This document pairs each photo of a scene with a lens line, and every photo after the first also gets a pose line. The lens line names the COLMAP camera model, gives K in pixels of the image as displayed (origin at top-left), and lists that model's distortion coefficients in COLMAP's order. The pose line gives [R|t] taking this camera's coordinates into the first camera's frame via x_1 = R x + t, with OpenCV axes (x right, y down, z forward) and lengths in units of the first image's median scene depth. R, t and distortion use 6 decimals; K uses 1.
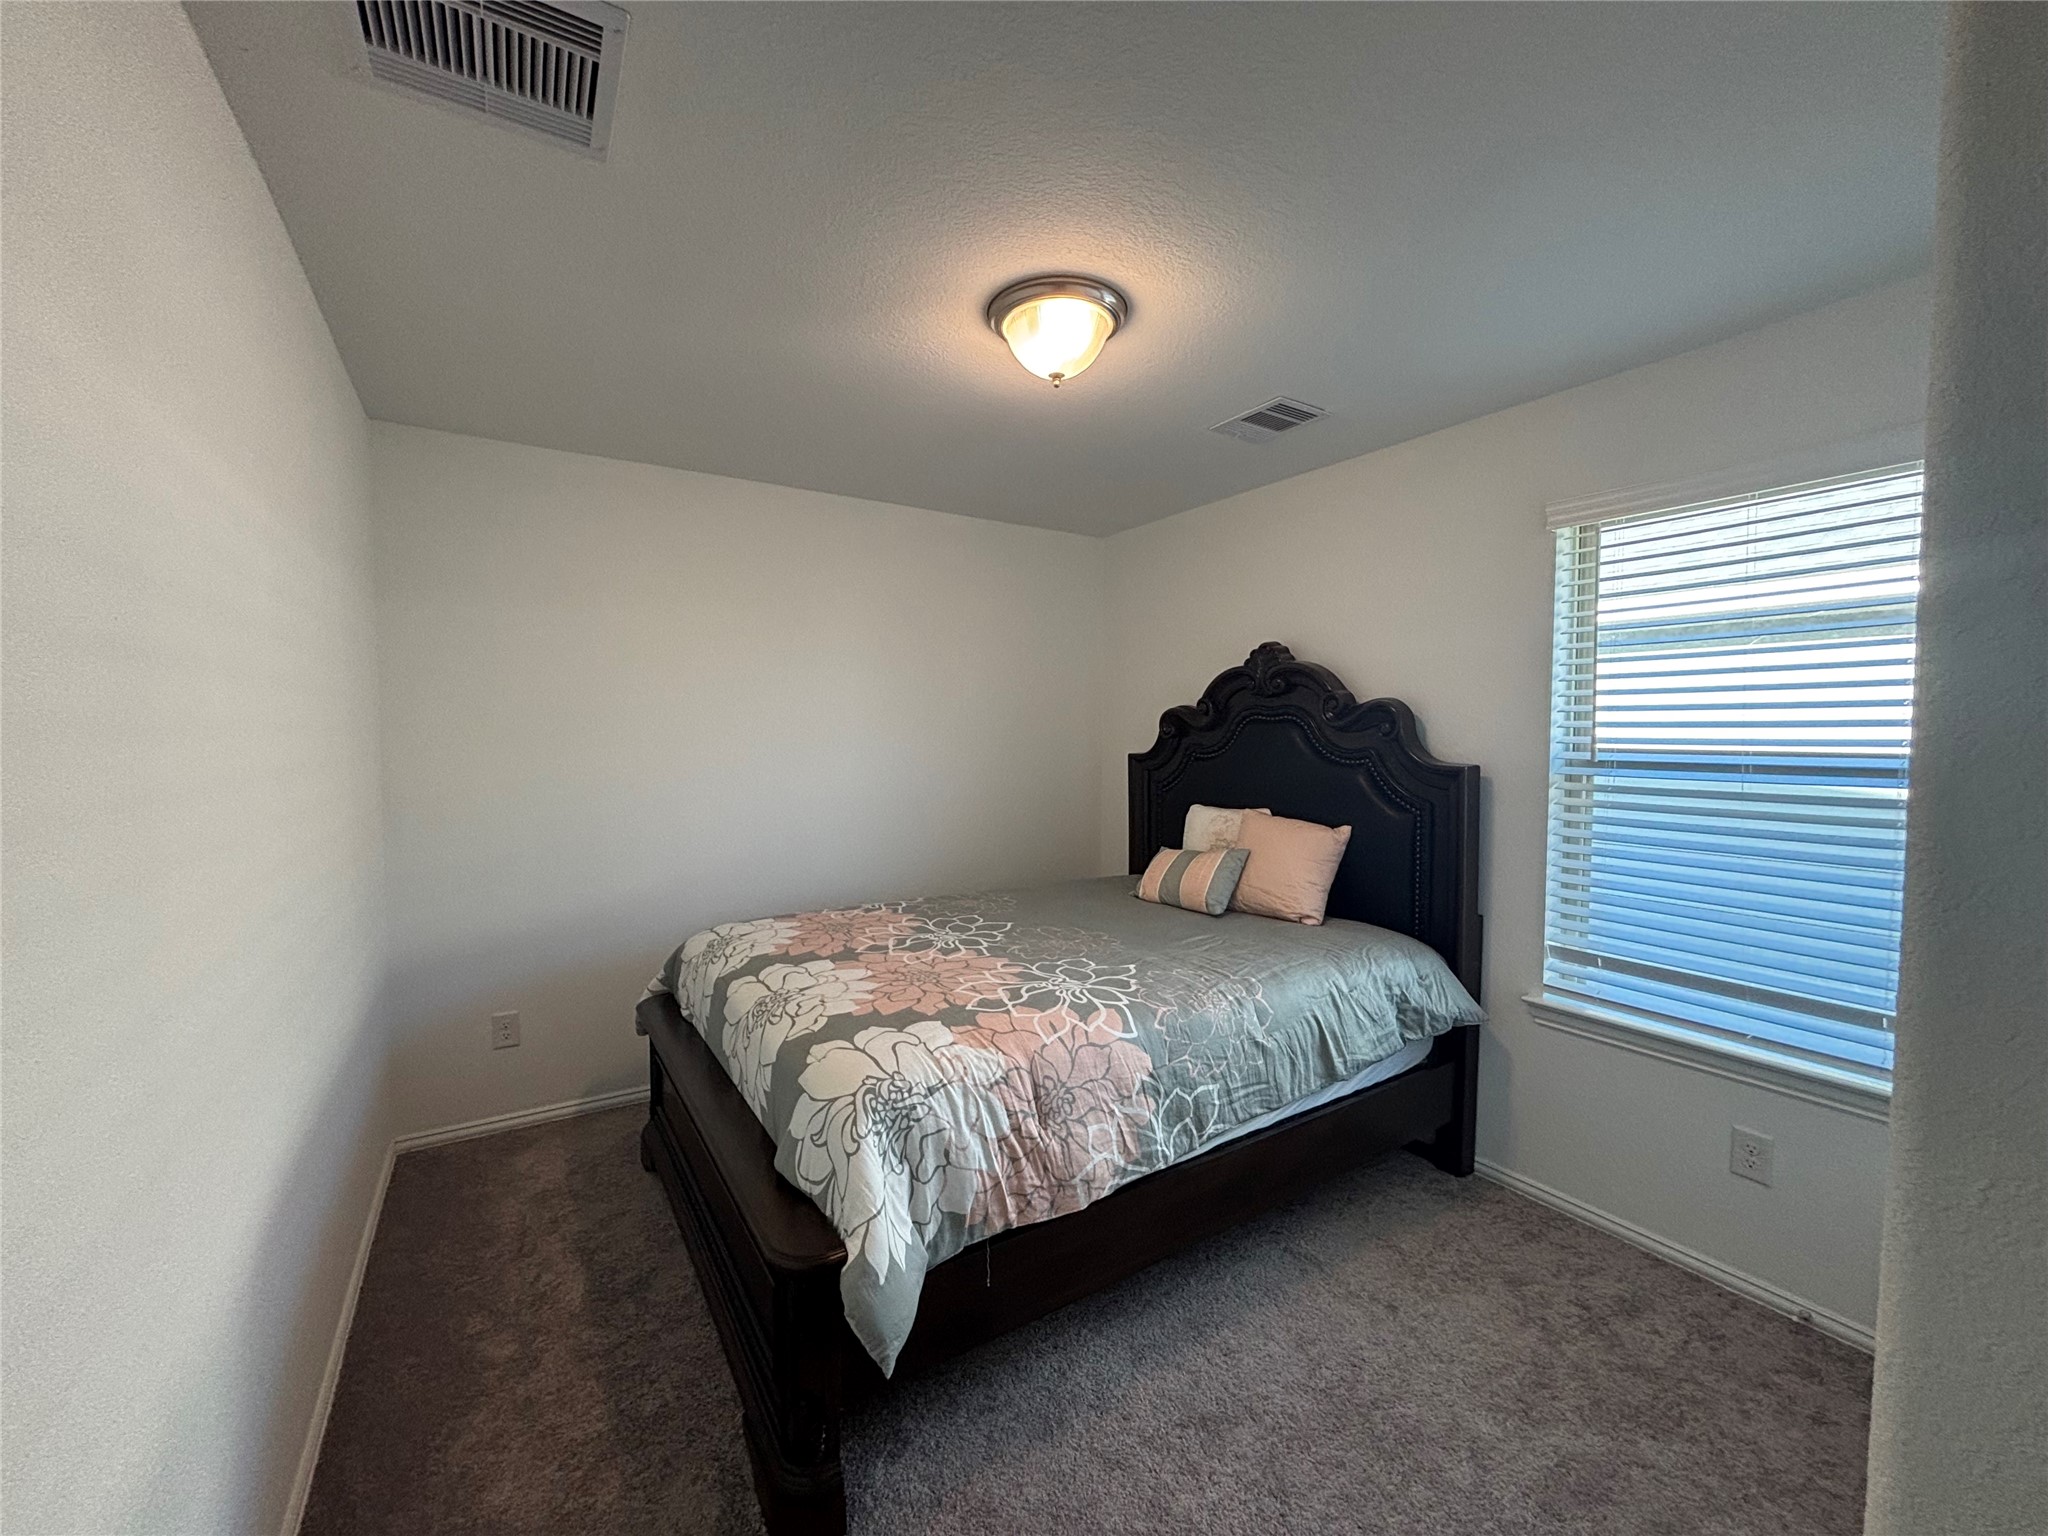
lens RADIAL K [[826.2, 0, 1024.0], [0, 826.2, 768.0], [0, 0, 1]] dist [0.011534, -0.009648]
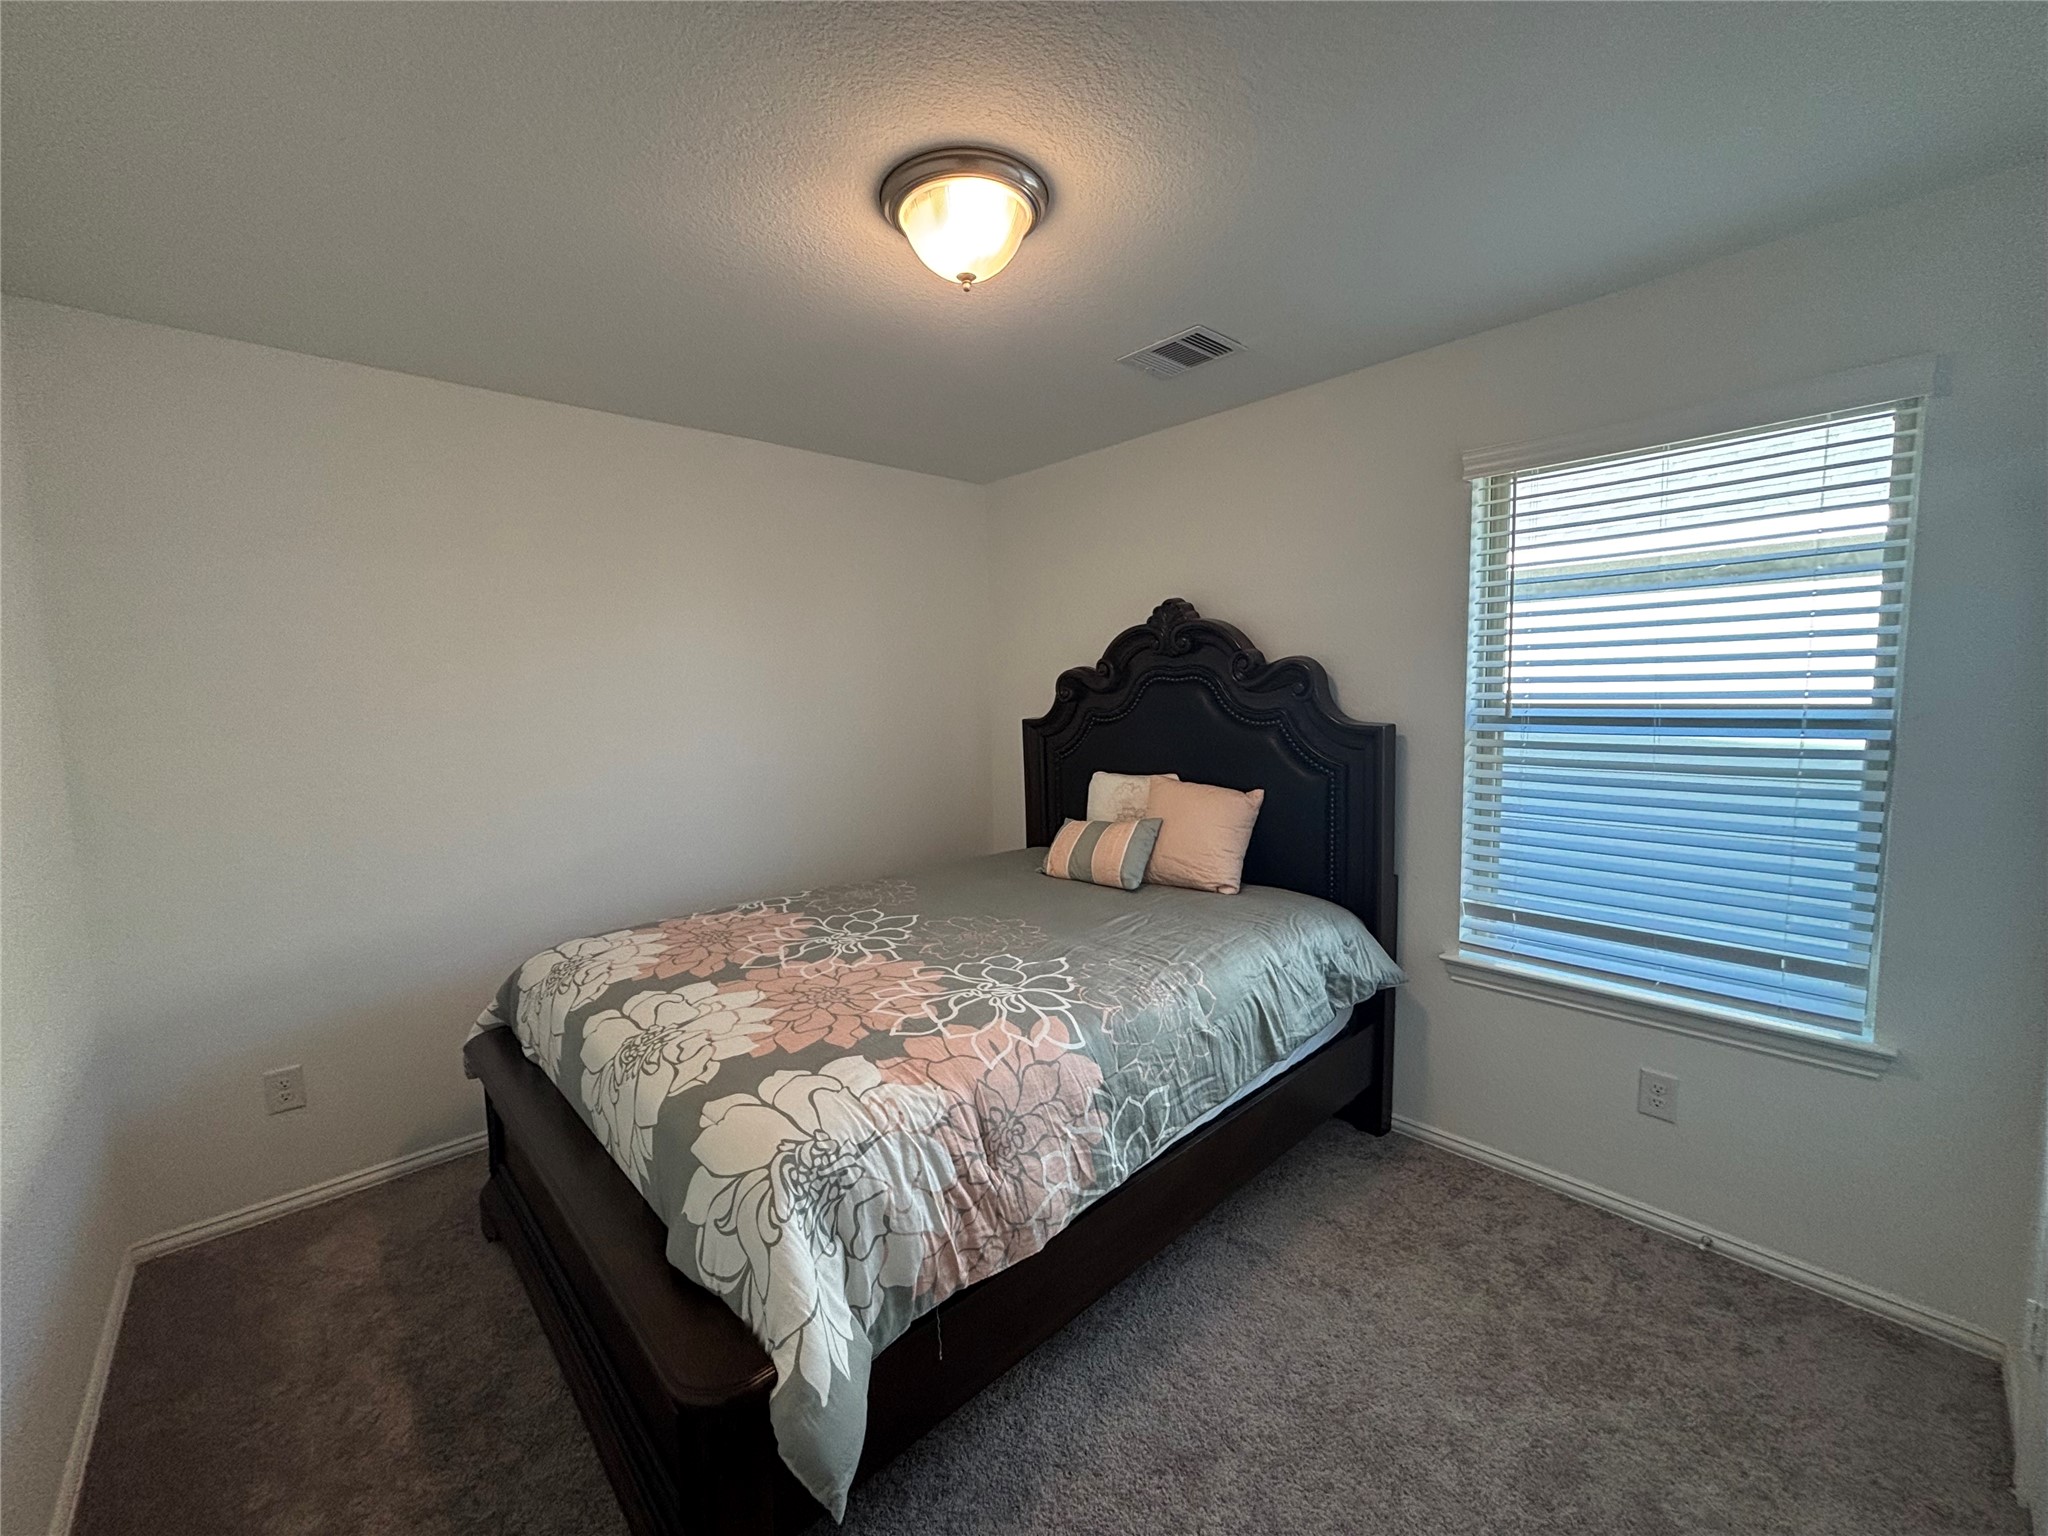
lens RADIAL K [[830.9, 0, 1026.5], [0, 830.9, 766.7], [0, 0, 1]] dist [0.000010, 0.000165]
pose [[0.983962, -0.040510, 0.173717, -0.061977], [0.032330, 0.998243, 0.049665, -0.019124], [-0.175423, -0.043252, 0.983543, 0.132939]]
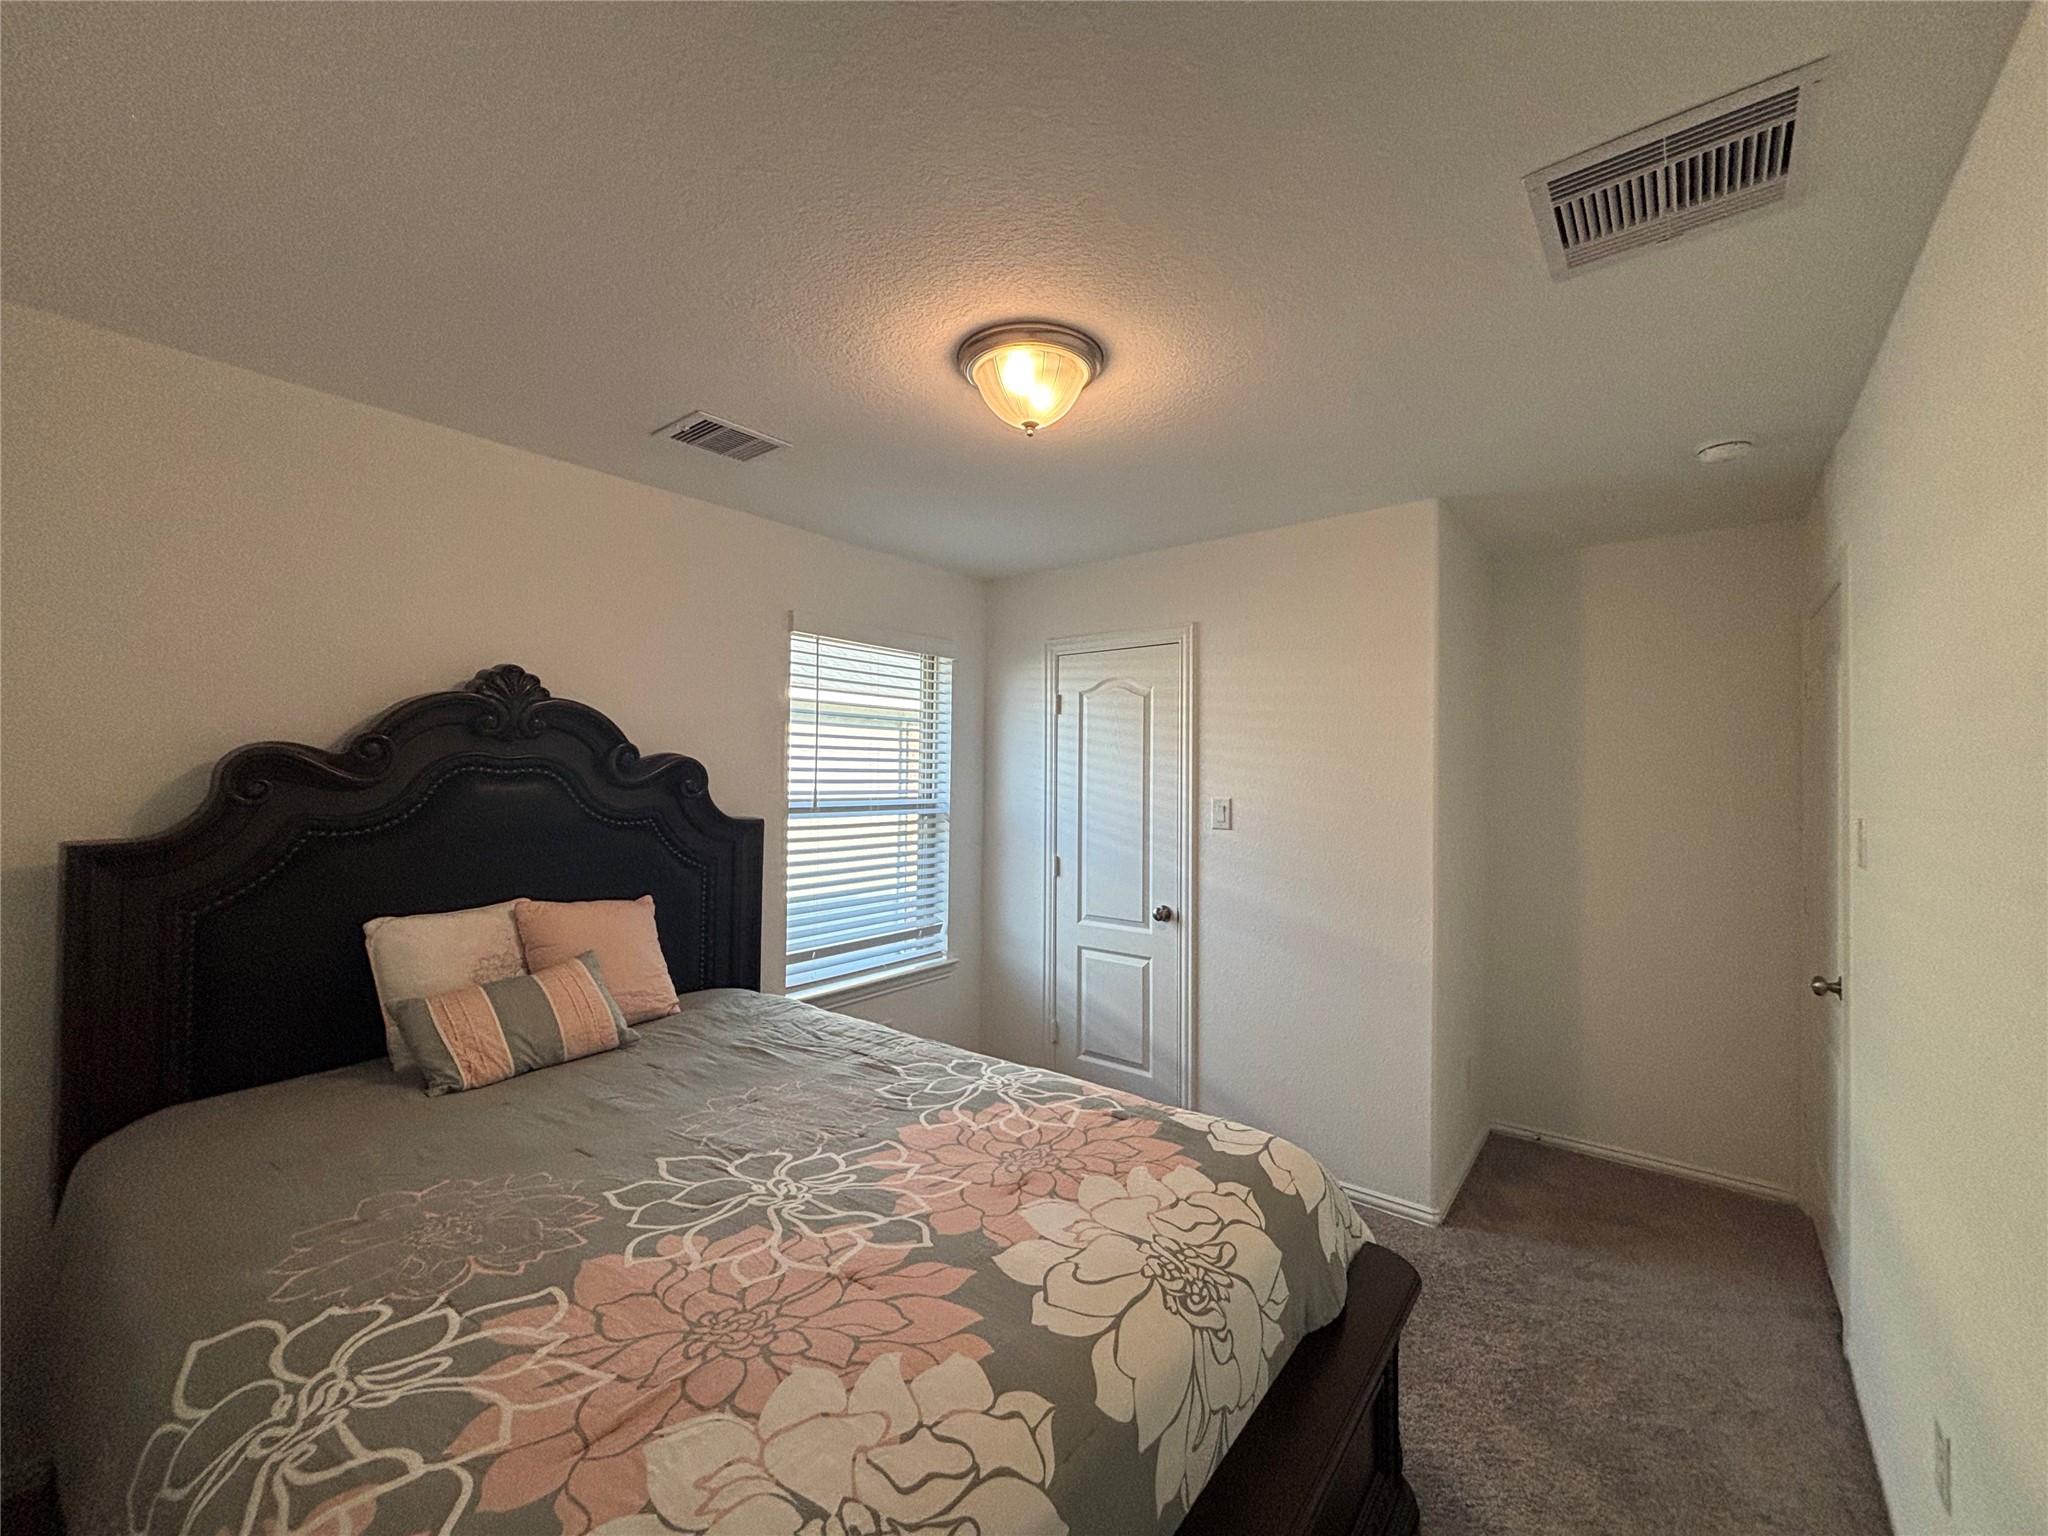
lens RADIAL K [[830.9, 0, 1026.5], [0, 830.9, 766.7], [0, 0, 1]] dist [0.000010, 0.000165]
pose [[-0.335980, 0.001054, 0.941869, -0.802028], [0.030521, 0.999486, 0.009769, -0.088342], [-0.941375, 0.032029, -0.335839, 1.252176]]
